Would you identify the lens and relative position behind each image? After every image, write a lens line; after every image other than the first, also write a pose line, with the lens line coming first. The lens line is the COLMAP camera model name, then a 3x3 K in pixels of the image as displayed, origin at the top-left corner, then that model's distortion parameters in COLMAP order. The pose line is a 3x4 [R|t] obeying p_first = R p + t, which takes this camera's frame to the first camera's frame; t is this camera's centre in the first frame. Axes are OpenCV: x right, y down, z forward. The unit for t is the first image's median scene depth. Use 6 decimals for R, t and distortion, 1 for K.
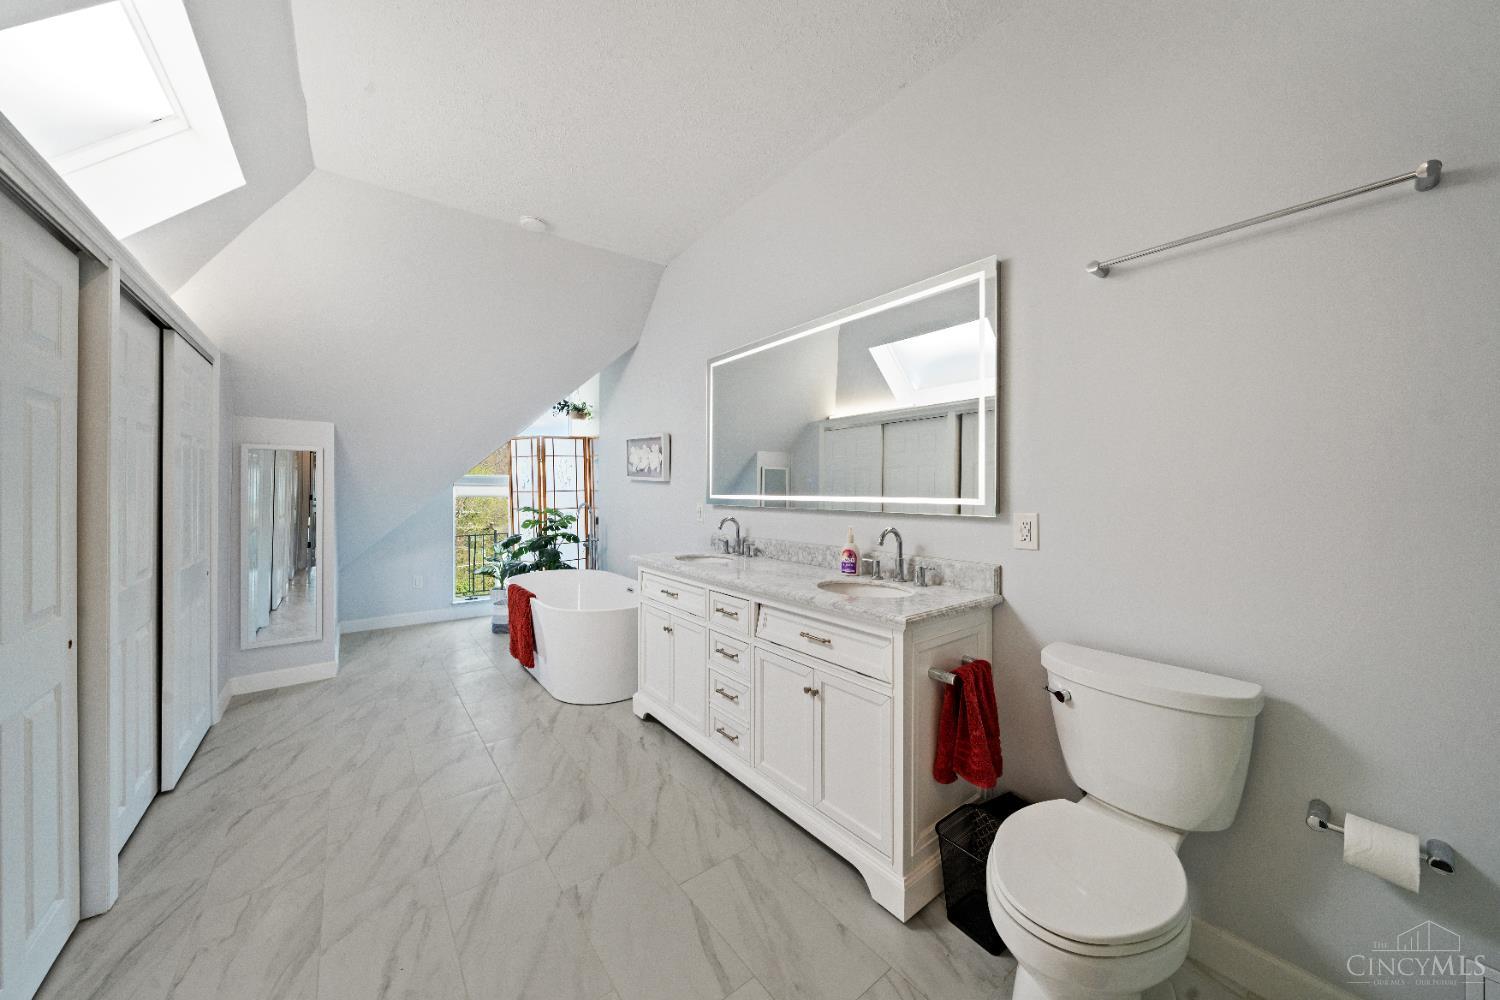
lens RADIAL K [[517.2, 0, 743.9], [0, 517.2, 517.2], [0, 0, 1]] dist [-0.005124, 0.000019]
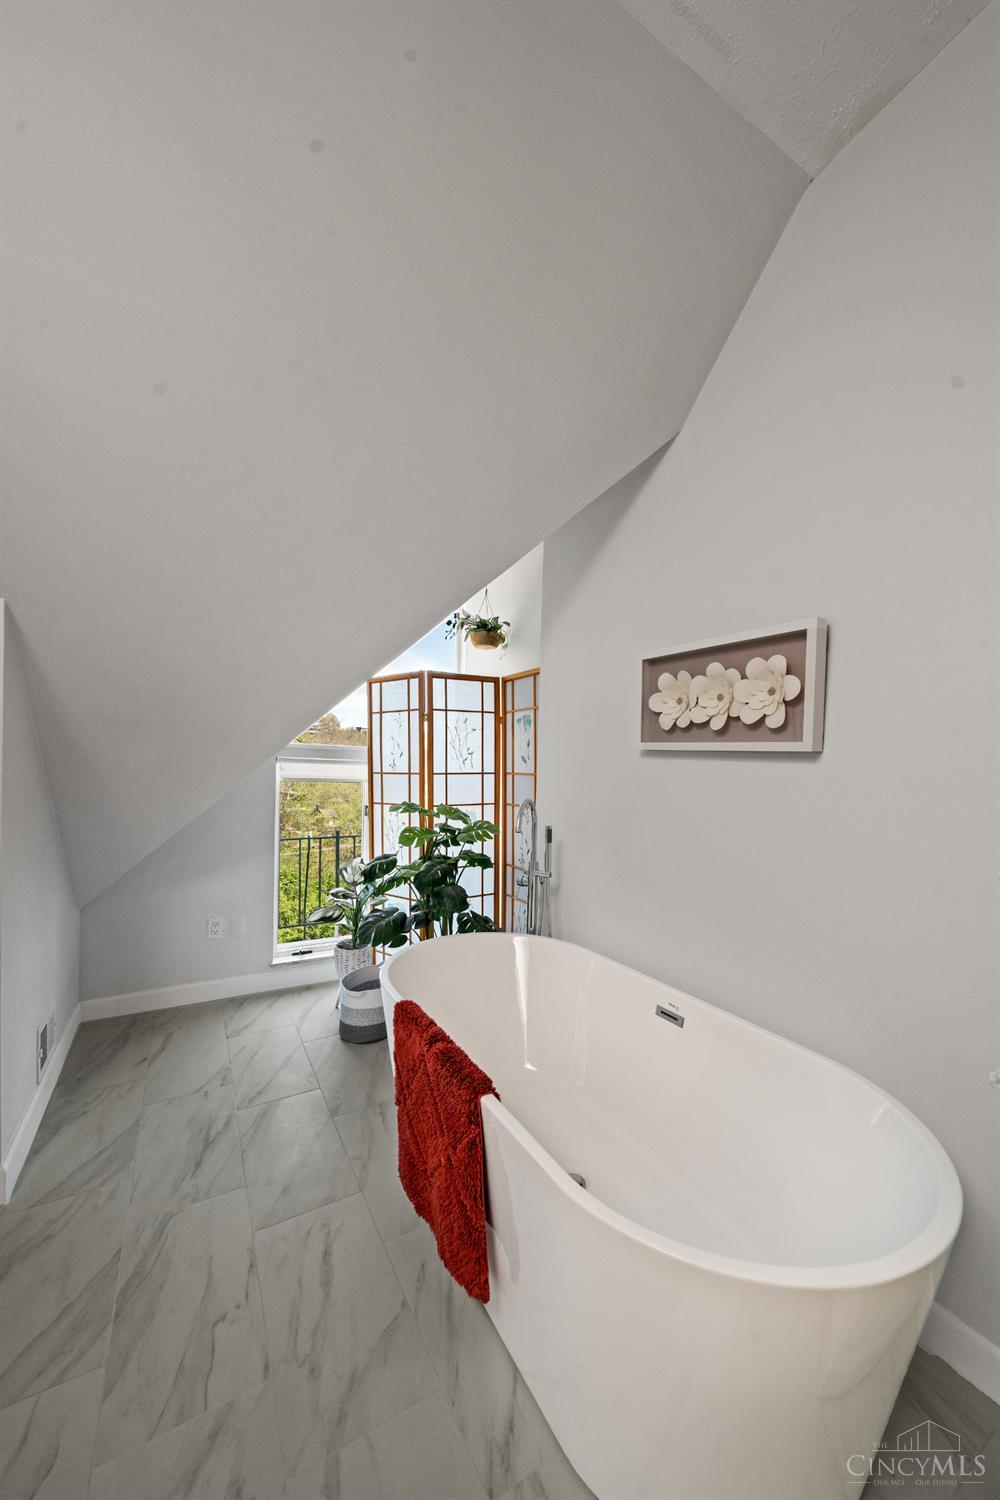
lens RADIAL K [[517.2, 0, 497.2], [0, 517.2, 814.4], [0, 0, 1]] dist [-0.005124, 0.000019]
pose [[0.992764, 0.023294, -0.117800, -0.248972], [-0.020347, 0.999451, 0.026165, -0.022343], [0.118345, -0.023579, 0.992693, 0.458128]]
